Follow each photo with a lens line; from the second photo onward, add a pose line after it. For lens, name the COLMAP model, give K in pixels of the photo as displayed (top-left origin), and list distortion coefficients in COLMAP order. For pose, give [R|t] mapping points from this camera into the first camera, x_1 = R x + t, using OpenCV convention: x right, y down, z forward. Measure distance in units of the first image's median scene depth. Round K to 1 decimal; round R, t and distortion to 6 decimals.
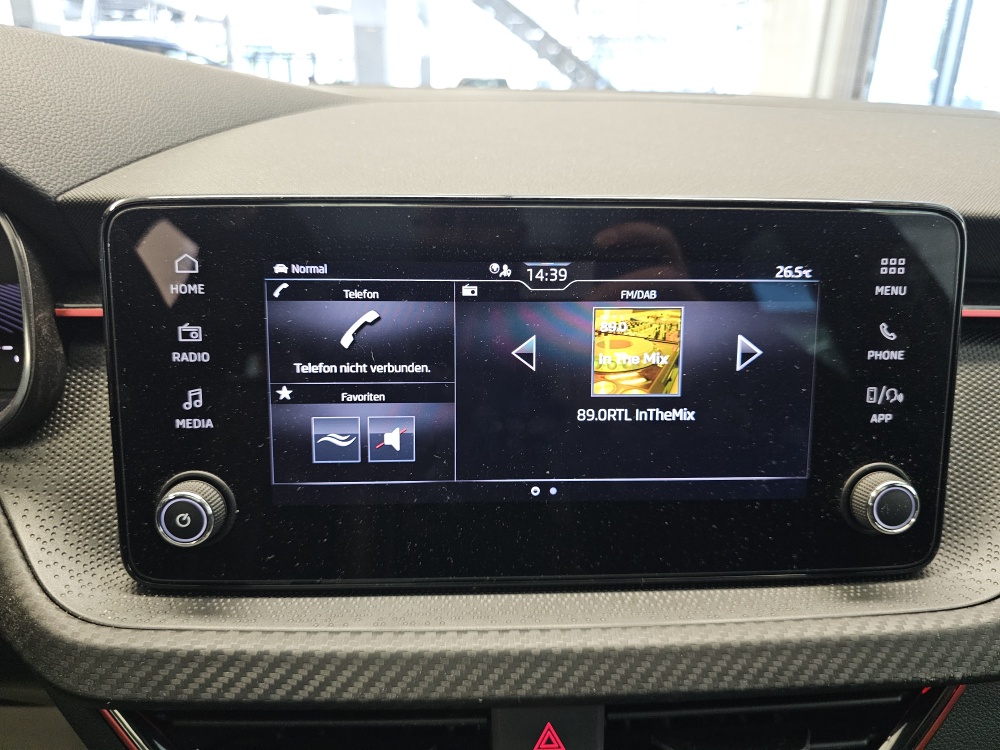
lens RADIAL K [[699.2, 0, 499.3], [0, 699.2, 368.3], [0, 0, 1]] dist [-0.001650, -0.028122]
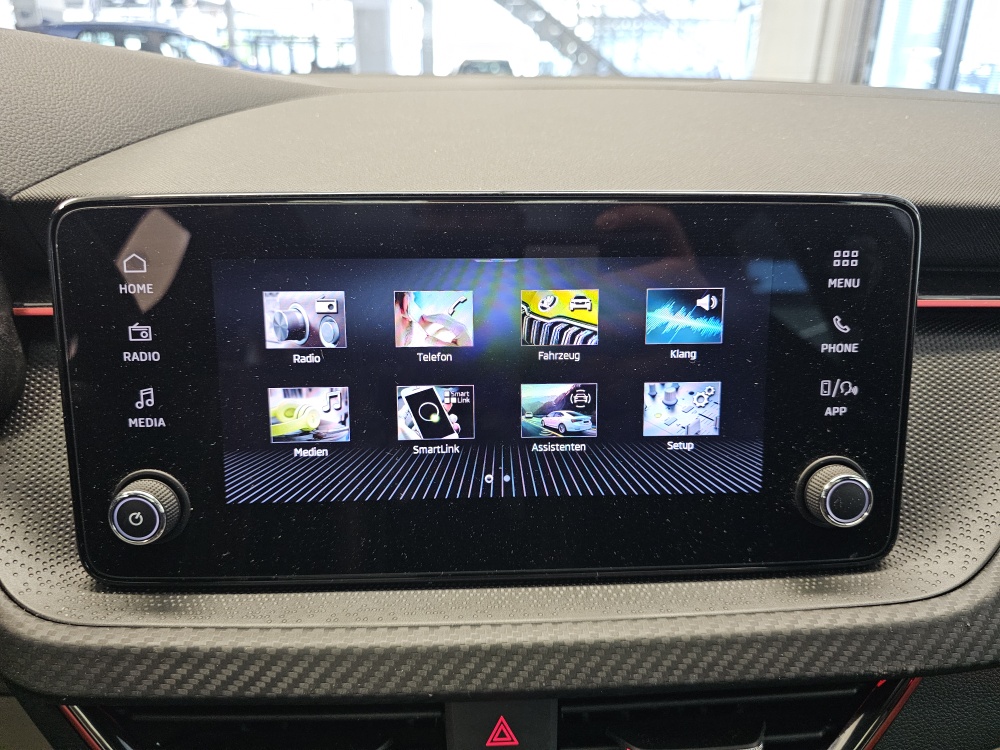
lens RADIAL K [[697.4, 0, 498.6], [0, 697.4, 364.0], [0, 0, 1]] dist [-0.000861, -0.026966]
pose [[0.999931, -0.008755, -0.007811, 0.078268], [0.008894, 0.999800, 0.017926, -0.018770], [0.007652, -0.017994, 0.999809, 0.003179]]
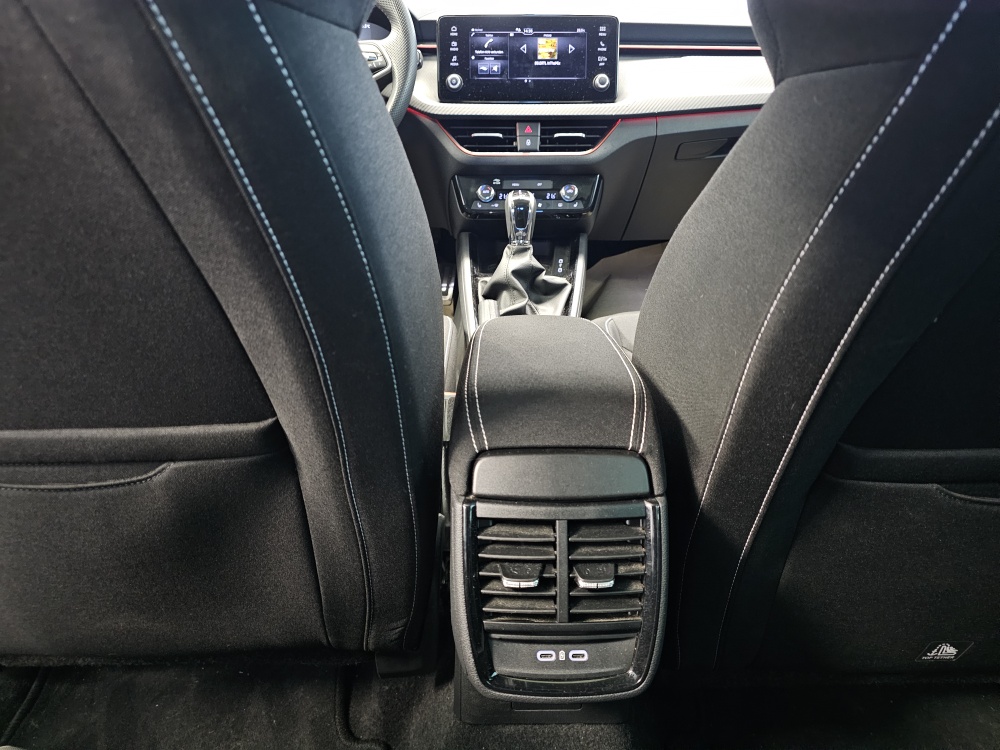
lens RADIAL K [[676.6, 0, 501.0], [0, 676.6, 376.8], [0, 0, 1]] dist [0.001108, -0.000857]
pose [[0.999420, 0.000745, -0.034035, 0.041962], [0.001052, 0.998607, 0.052753, 1.973600], [0.034027, -0.052758, 0.998027, -3.729049]]
